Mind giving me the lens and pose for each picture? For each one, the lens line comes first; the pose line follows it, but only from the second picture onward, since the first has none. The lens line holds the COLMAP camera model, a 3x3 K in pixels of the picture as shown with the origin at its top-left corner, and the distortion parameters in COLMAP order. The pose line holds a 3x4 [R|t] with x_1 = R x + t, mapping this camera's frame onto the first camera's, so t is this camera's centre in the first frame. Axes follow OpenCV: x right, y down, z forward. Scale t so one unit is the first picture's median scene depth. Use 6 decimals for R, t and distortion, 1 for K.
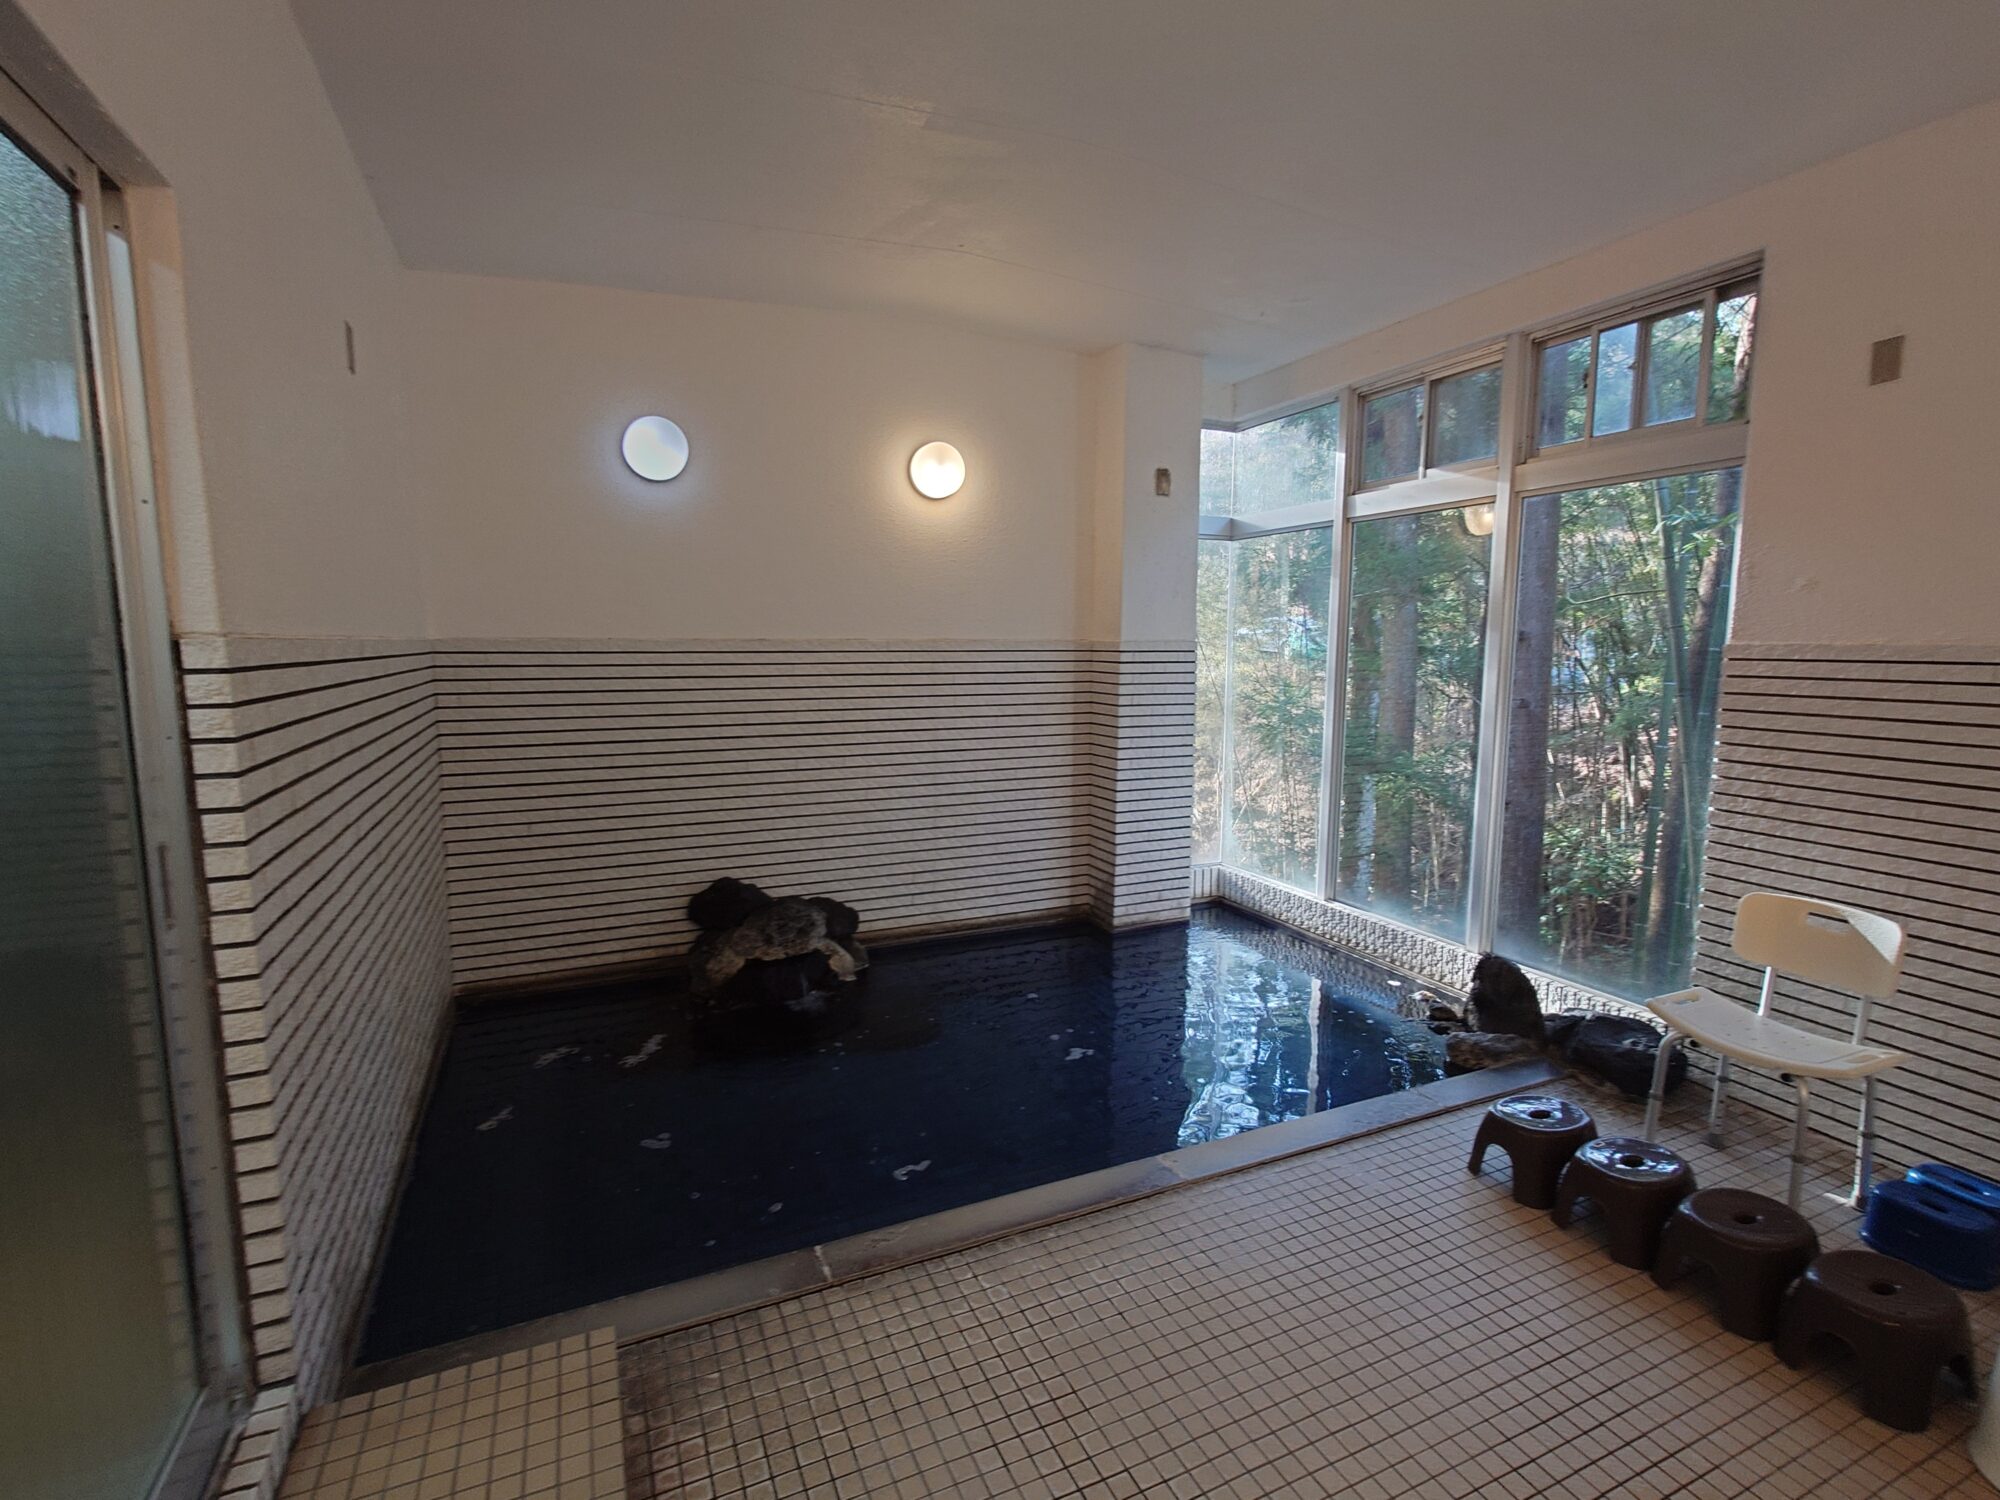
lens RADIAL K [[945.9, 0, 999.8], [0, 945.9, 757.2], [0, 0, 1]] dist [-0.001144, -0.000213]
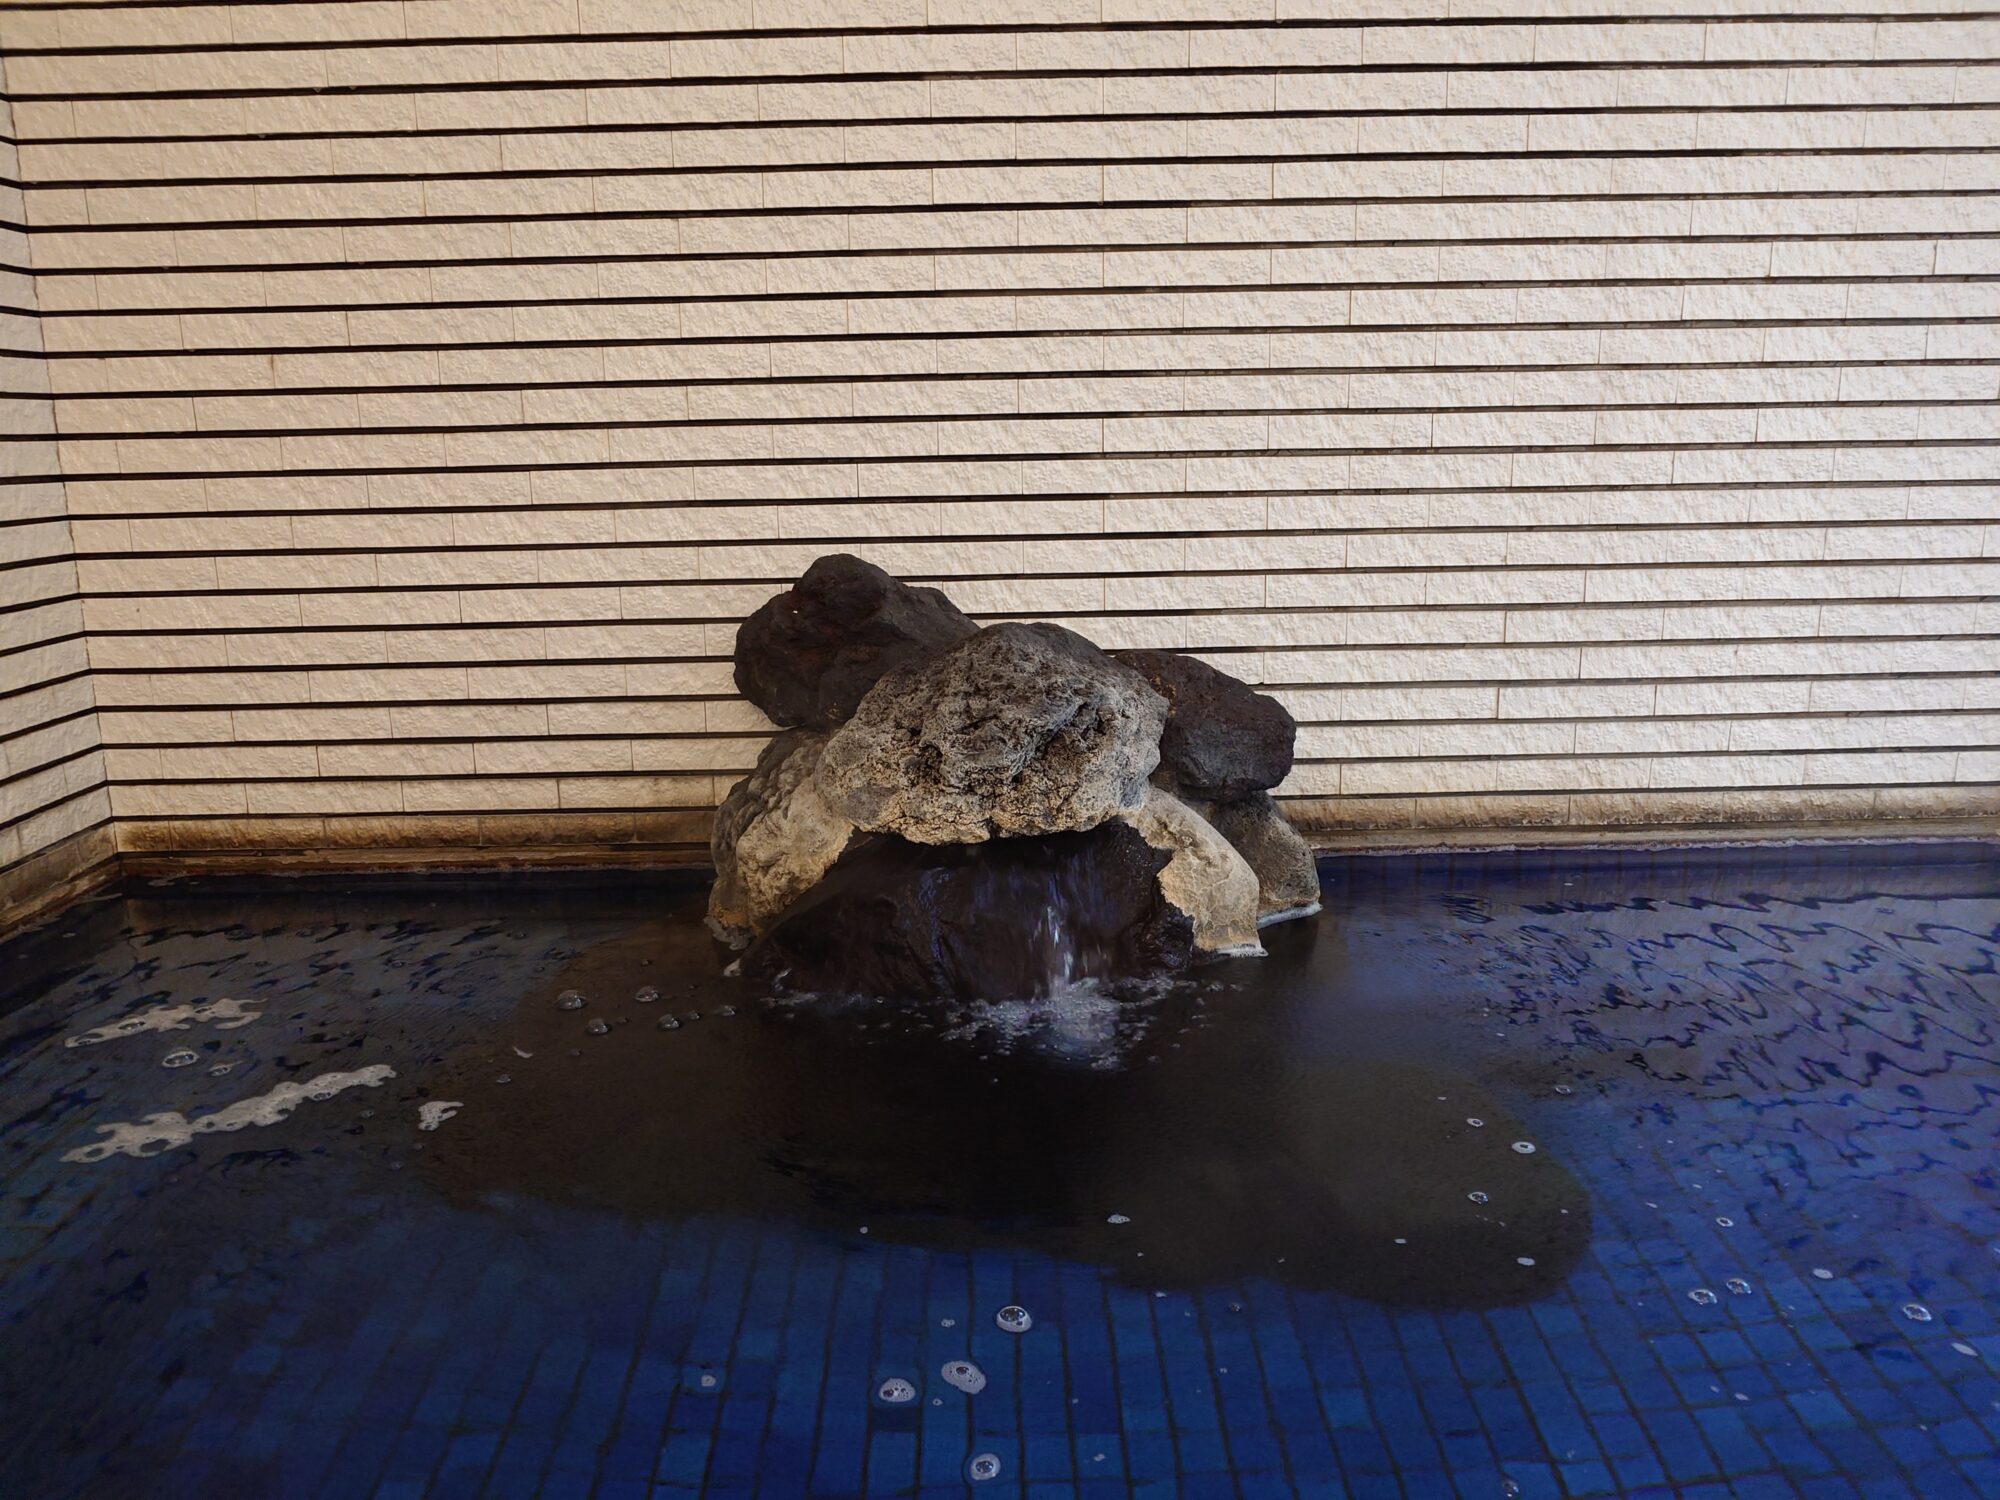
lens RADIAL K [[1424.8, 0, 1000.1], [0, 1424.8, 738.7], [0, 0, 1]] dist [-0.034517, 0.010504]
pose [[0.914305, 0.067539, -0.399356, -0.062699], [-0.029493, 0.994483, 0.100663, 0.134086], [0.403952, -0.080258, 0.911253, 0.597737]]
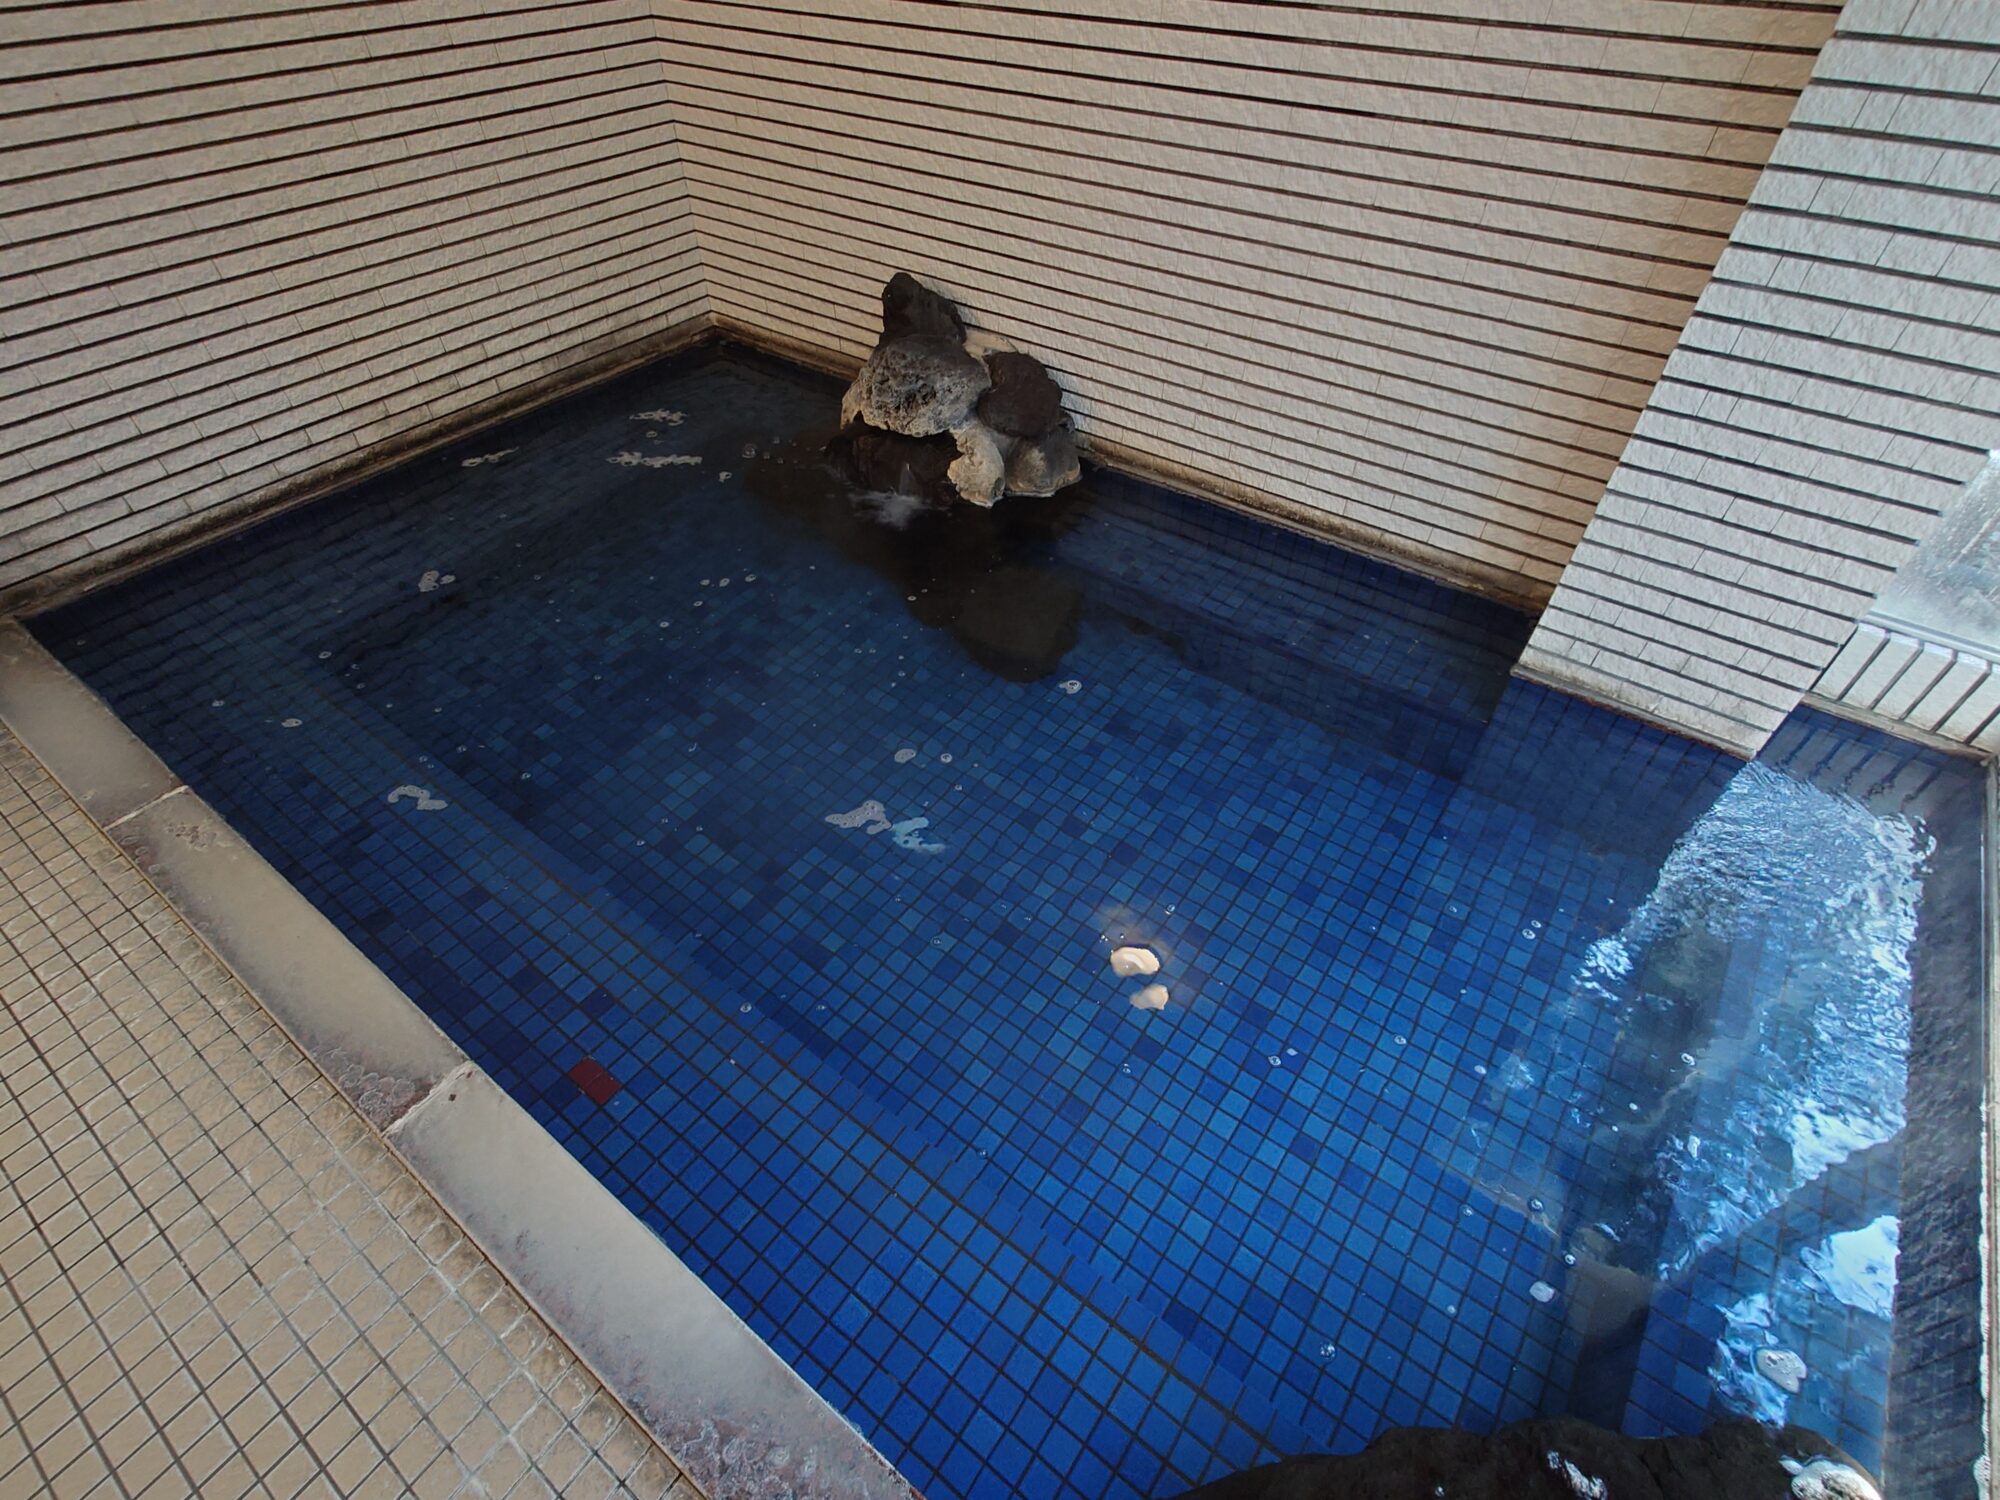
lens RADIAL K [[945.9, 0, 1003.6], [0, 945.9, 752.2], [0, 0, 1]] dist [-0.001144, -0.000213]
pose [[0.491890, 0.610727, -0.620529, 0.338431], [-0.104373, 0.748937, 0.654370, -0.056954], [0.864379, -0.257112, 0.432138, 0.674628]]
